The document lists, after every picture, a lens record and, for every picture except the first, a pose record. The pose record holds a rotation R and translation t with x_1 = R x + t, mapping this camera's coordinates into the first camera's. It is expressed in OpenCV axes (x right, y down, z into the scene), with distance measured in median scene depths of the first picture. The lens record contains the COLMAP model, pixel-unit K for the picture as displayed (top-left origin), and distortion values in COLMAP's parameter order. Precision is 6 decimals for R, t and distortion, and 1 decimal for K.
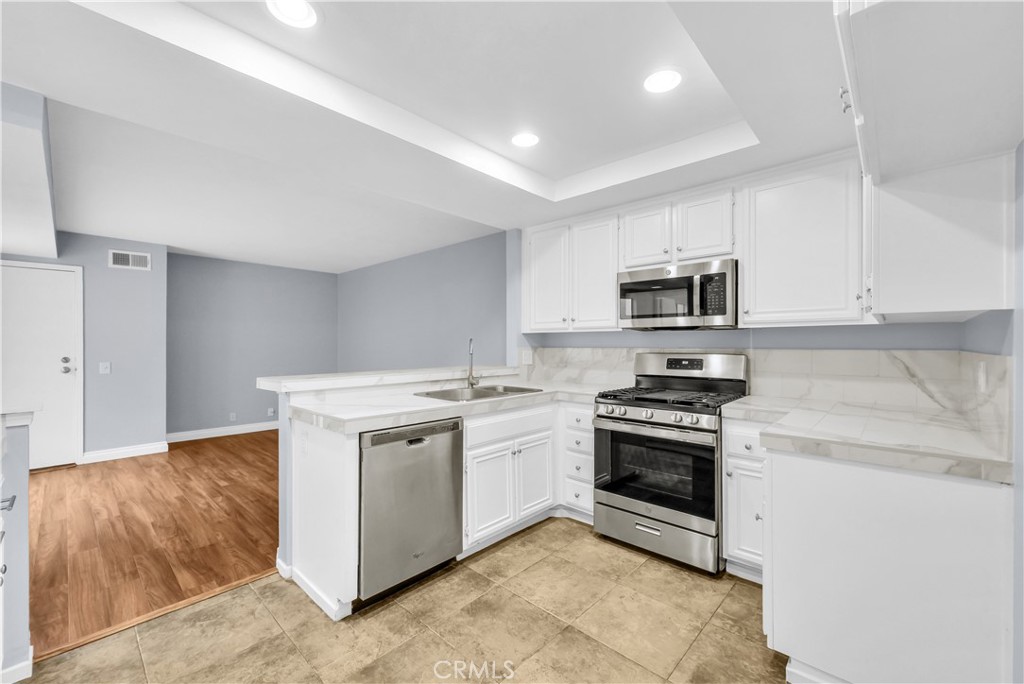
lens RADIAL K [[421.2, 0, 514.1], [0, 421.2, 346.5], [0, 0, 1]] dist [-0.001062, -0.000127]
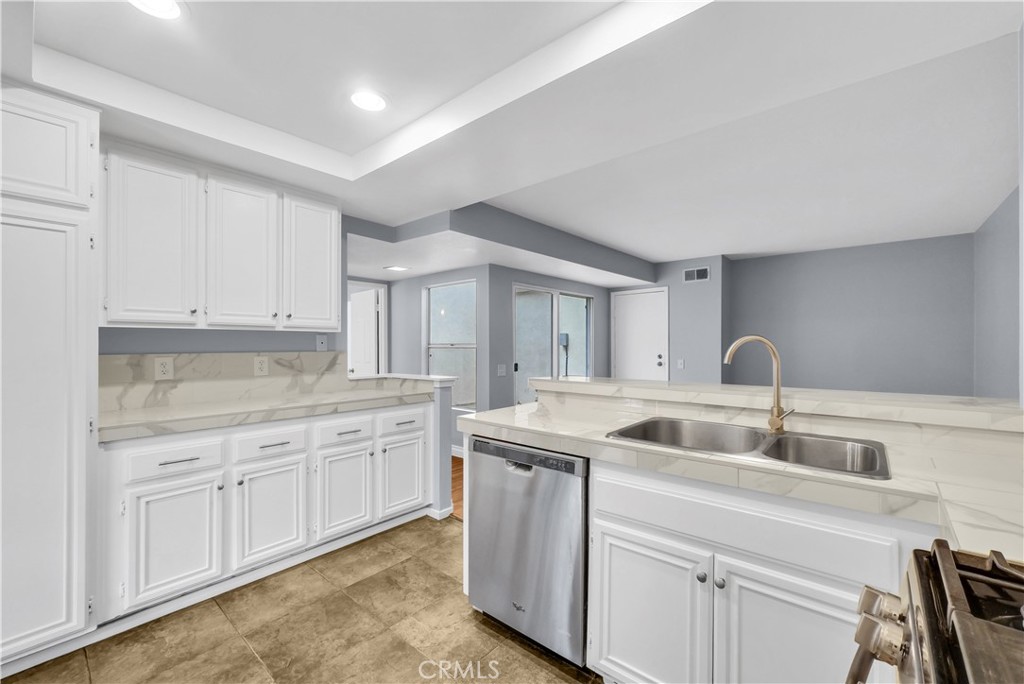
lens RADIAL K [[421.2, 0, 514.1], [0, 421.2, 346.5], [0, 0, 1]] dist [-0.001062, -0.000127]
pose [[0.035538, 0.005318, -0.999354, 0.457424], [-0.008968, 0.999947, 0.005002, -0.005322], [0.999328, 0.008784, 0.035584, 0.767249]]
